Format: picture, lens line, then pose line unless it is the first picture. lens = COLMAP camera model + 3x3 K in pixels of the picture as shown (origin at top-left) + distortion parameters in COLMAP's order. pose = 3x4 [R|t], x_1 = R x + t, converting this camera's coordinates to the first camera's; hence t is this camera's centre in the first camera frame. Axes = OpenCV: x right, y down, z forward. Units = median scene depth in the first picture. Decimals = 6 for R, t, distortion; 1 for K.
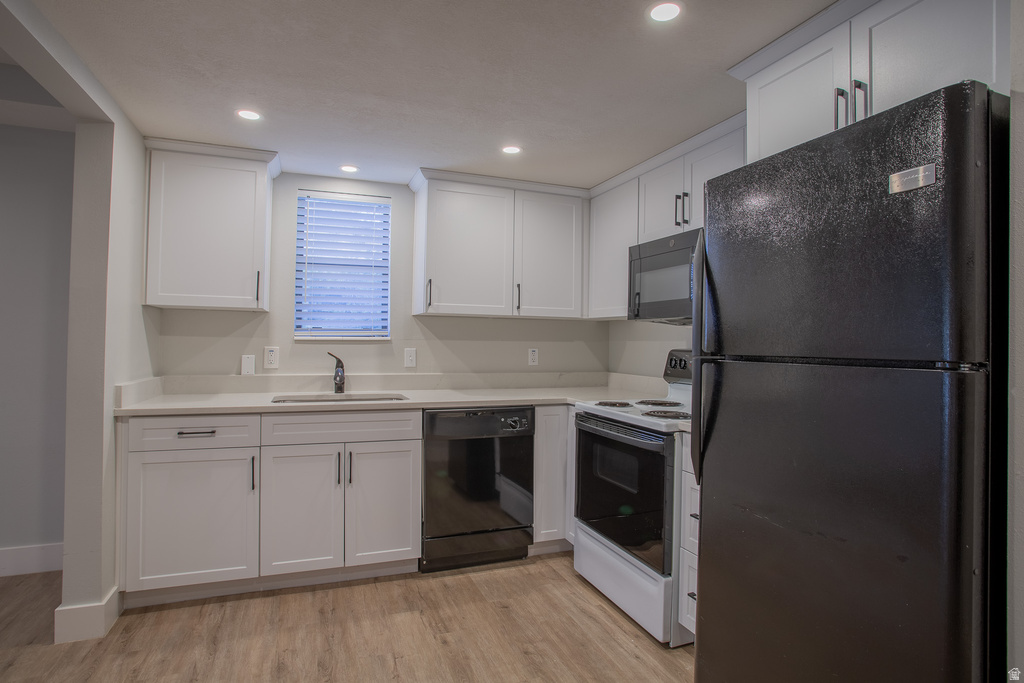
lens RADIAL K [[531.7, 0, 509.2], [0, 531.7, 339.7], [0, 0, 1]] dist [-0.073983, 0.037608]
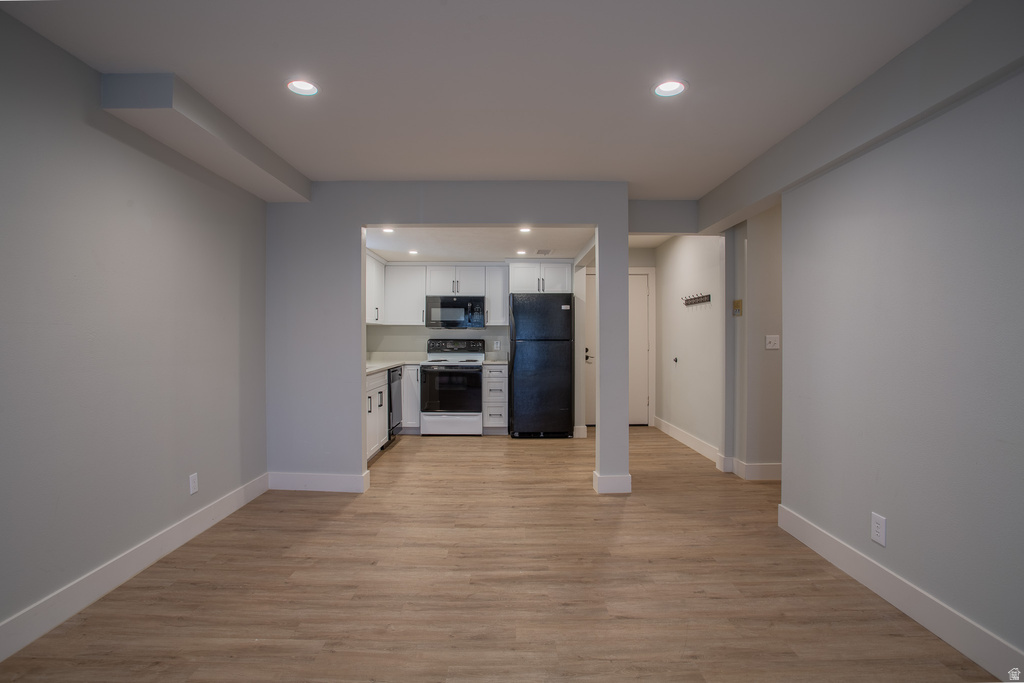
lens RADIAL K [[500.9, 0, 508.1], [0, 500.9, 339.0], [0, 0, 1]] dist [-0.081244, 0.038009]
pose [[0.351765, -0.016998, 0.935934, -1.790475], [-0.003588, 0.999803, 0.019507, -0.029297], [-0.936082, -0.010220, 0.351635, -0.137600]]
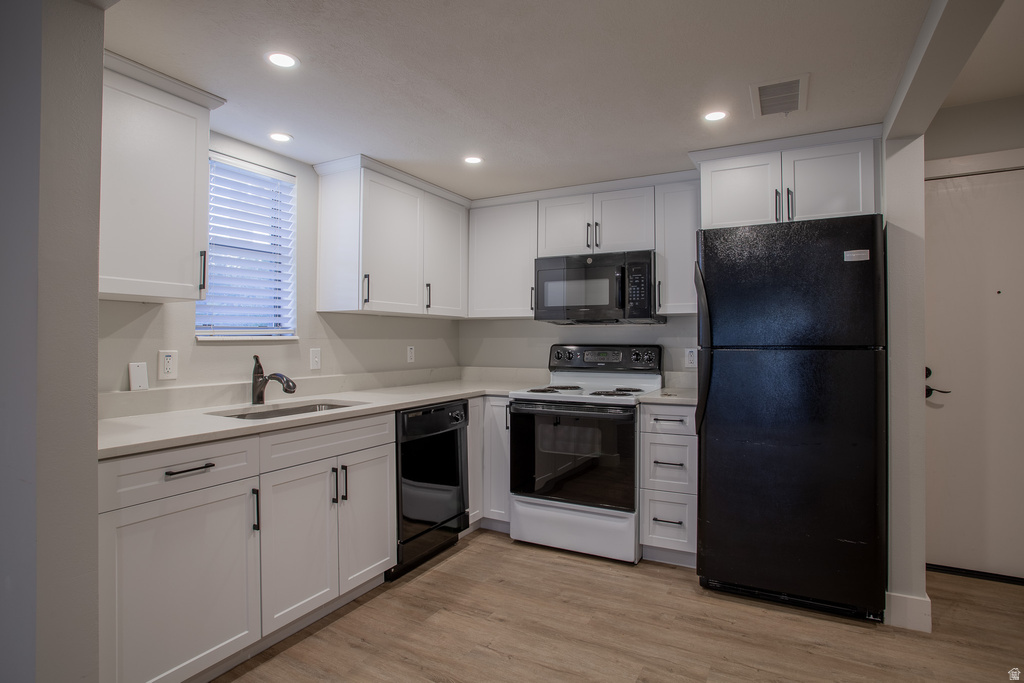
lens RADIAL K [[531.7, 0, 509.2], [0, 531.7, 339.7], [0, 0, 1]] dist [-0.073983, 0.037608]
pose [[0.761629, -0.012321, 0.647897, -0.608561], [0.007624, 0.999920, 0.010053, -0.005791], [-0.647969, -0.002717, 0.761662, 0.130168]]
